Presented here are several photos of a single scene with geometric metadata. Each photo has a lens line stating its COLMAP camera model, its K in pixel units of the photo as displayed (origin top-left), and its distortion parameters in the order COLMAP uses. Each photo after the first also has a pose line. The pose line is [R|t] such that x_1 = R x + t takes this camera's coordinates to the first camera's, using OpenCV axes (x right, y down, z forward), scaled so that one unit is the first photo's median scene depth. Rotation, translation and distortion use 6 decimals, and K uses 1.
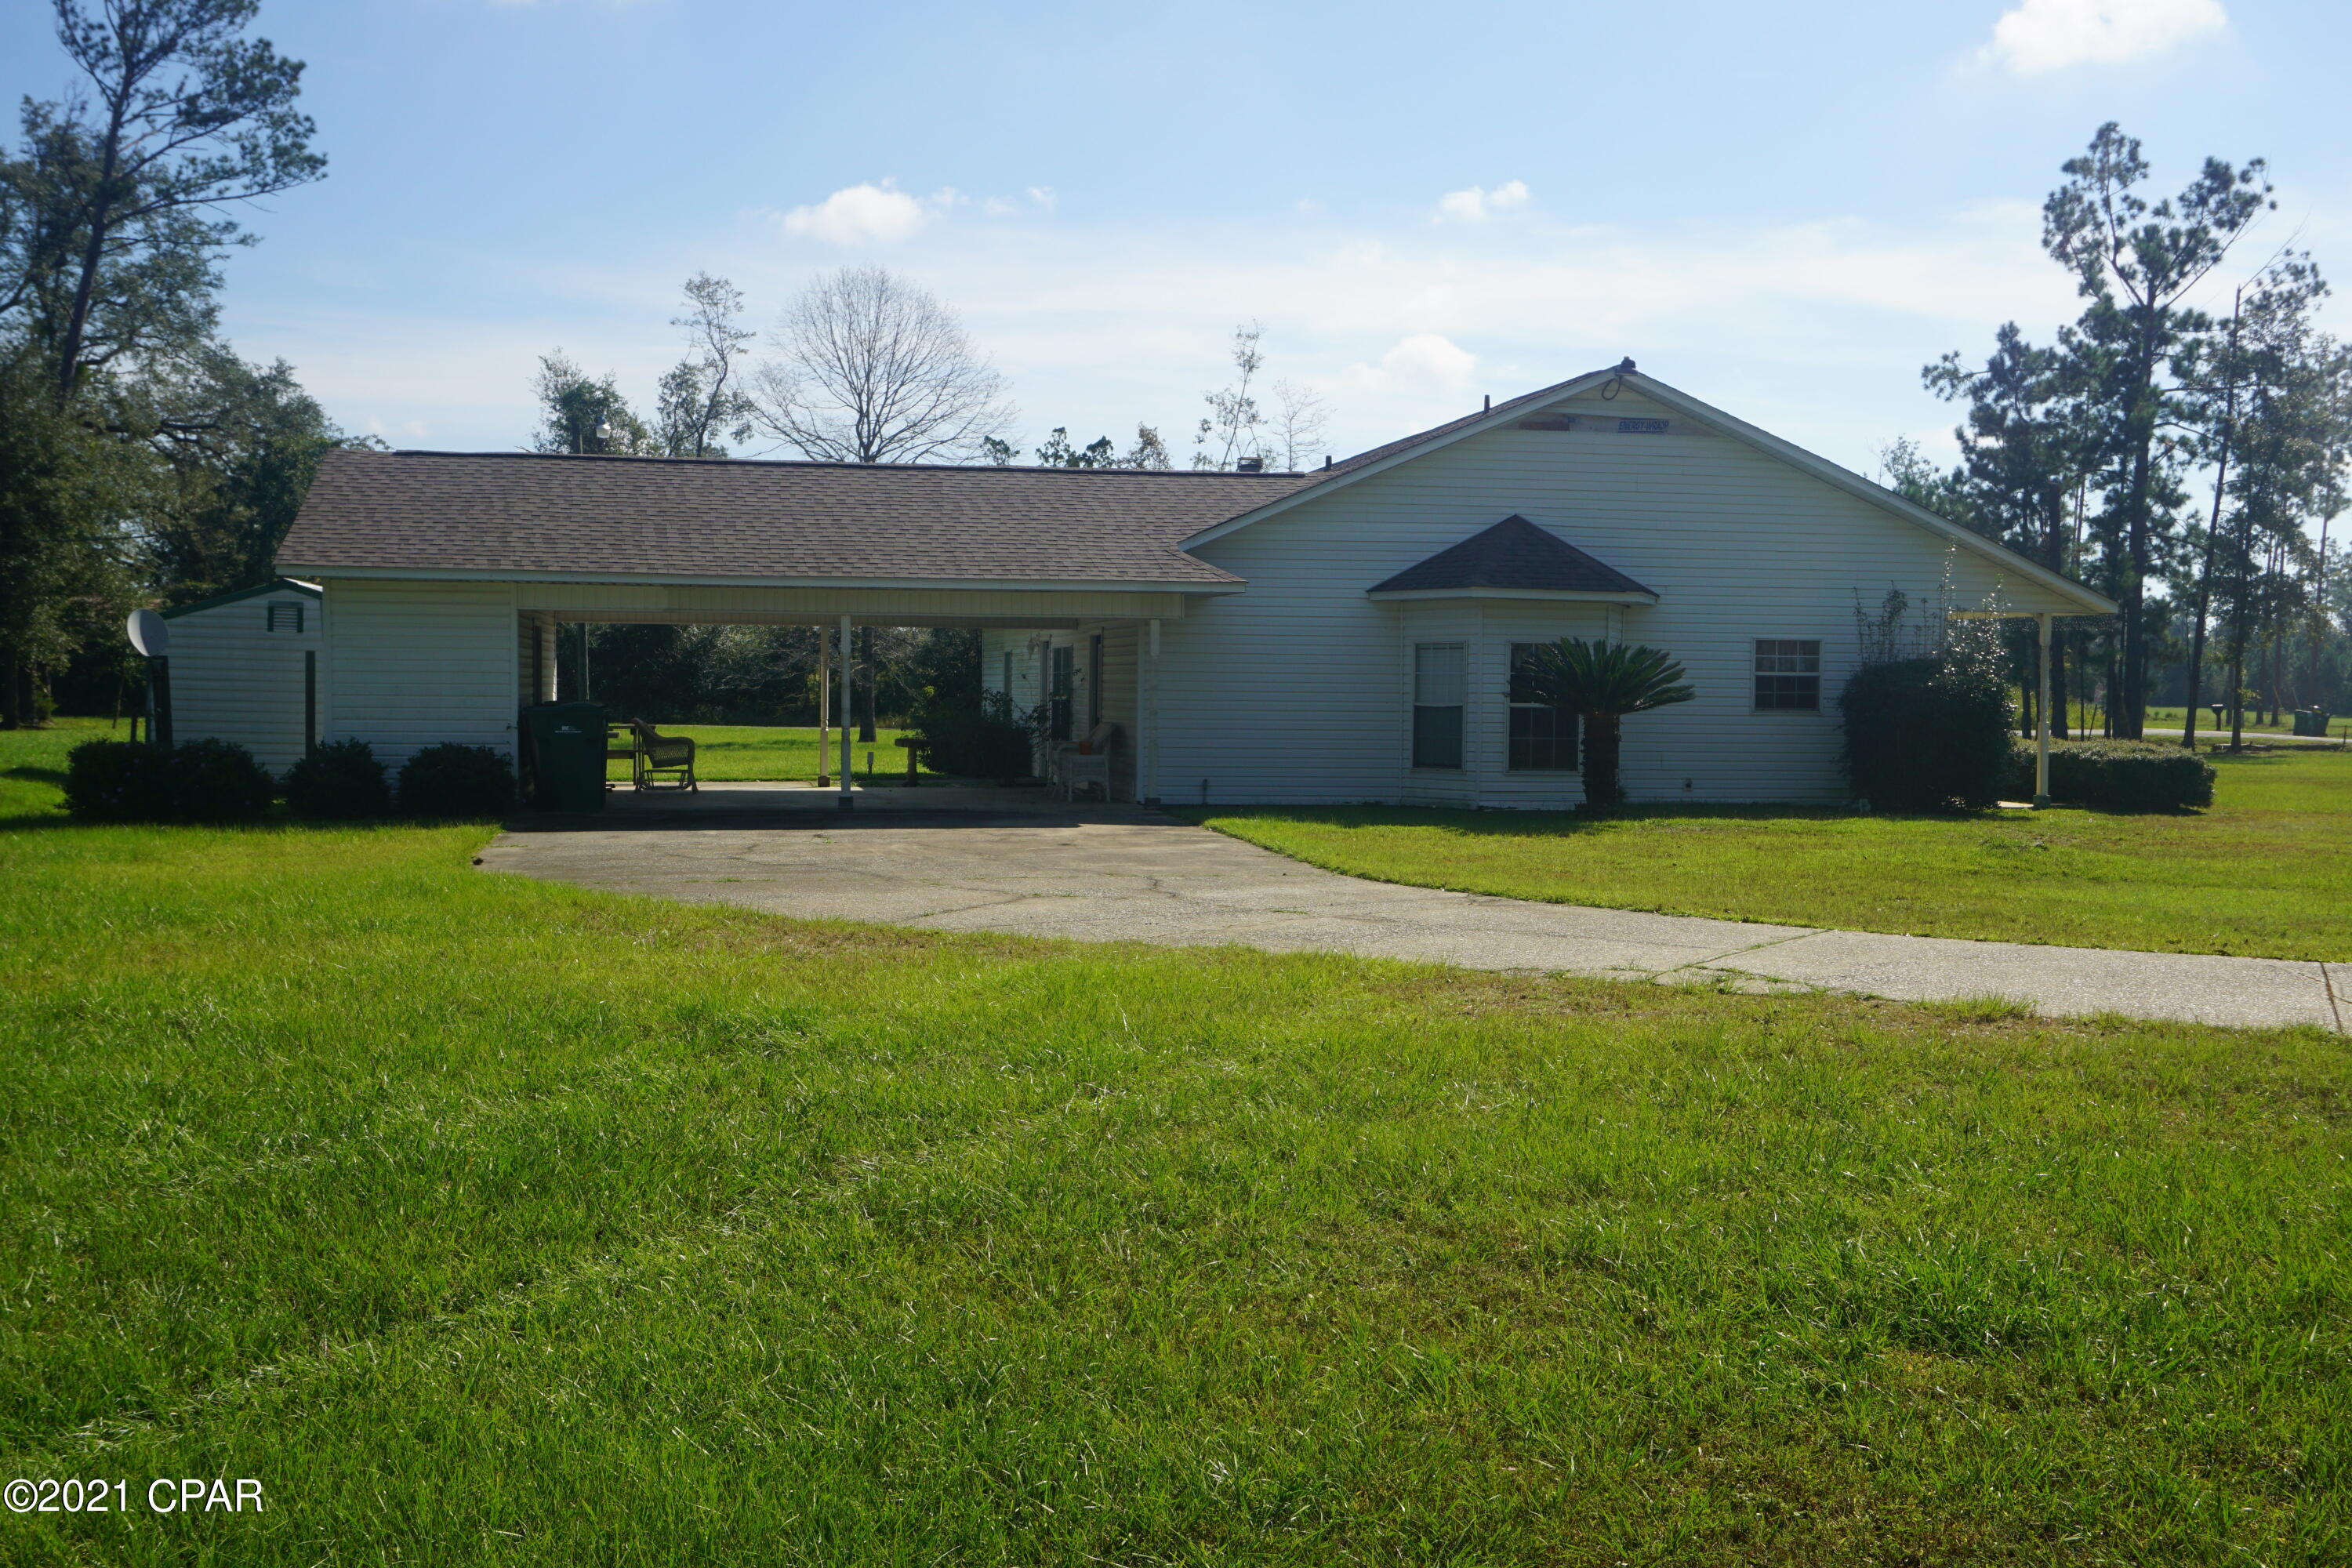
lens RADIAL K [[2451.1, 0, 1159.4], [0, 2451.1, 782.4], [0, 0, 1]] dist [-0.007623, 0.000000]
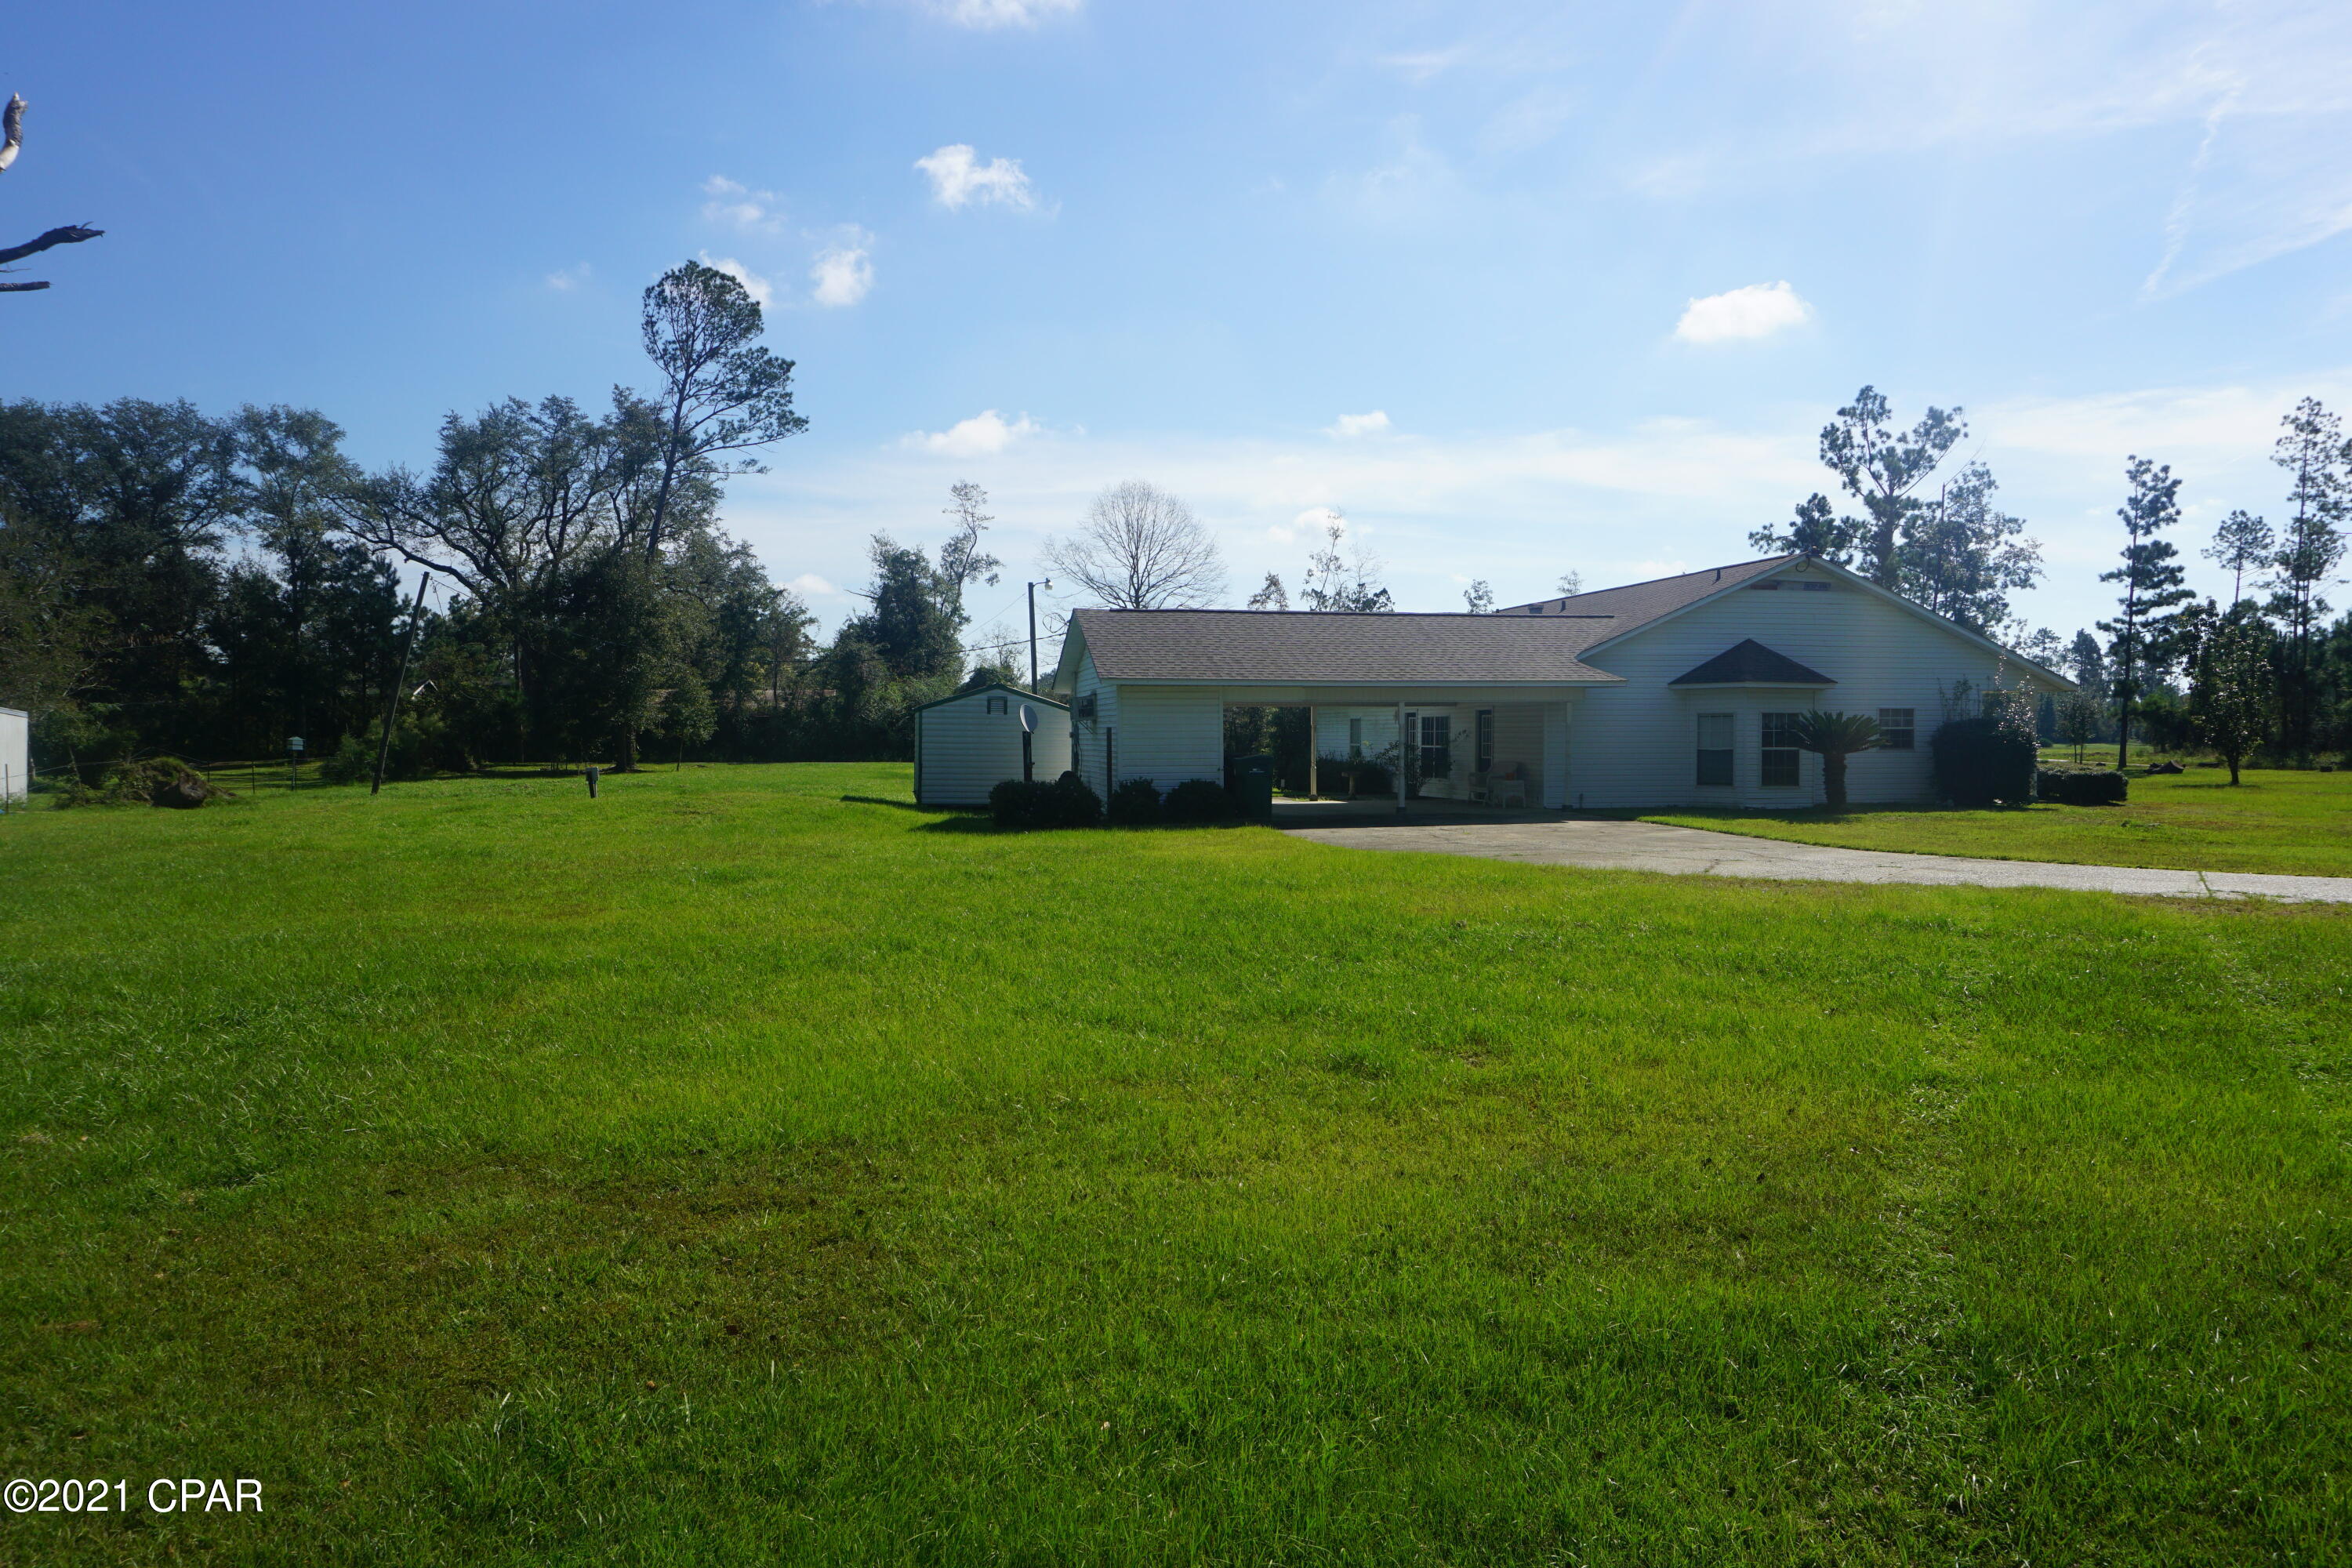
lens RADIAL K [[1567.0, 0, 1162.6], [0, 1567.0, 754.5], [0, 0, 1]] dist [-0.058318, 0.042478]
pose [[0.999855, -0.013842, 0.009890, -0.102137], [0.014079, 0.999605, -0.024333, -0.002237], [-0.009549, 0.024469, 0.999655, -0.033741]]
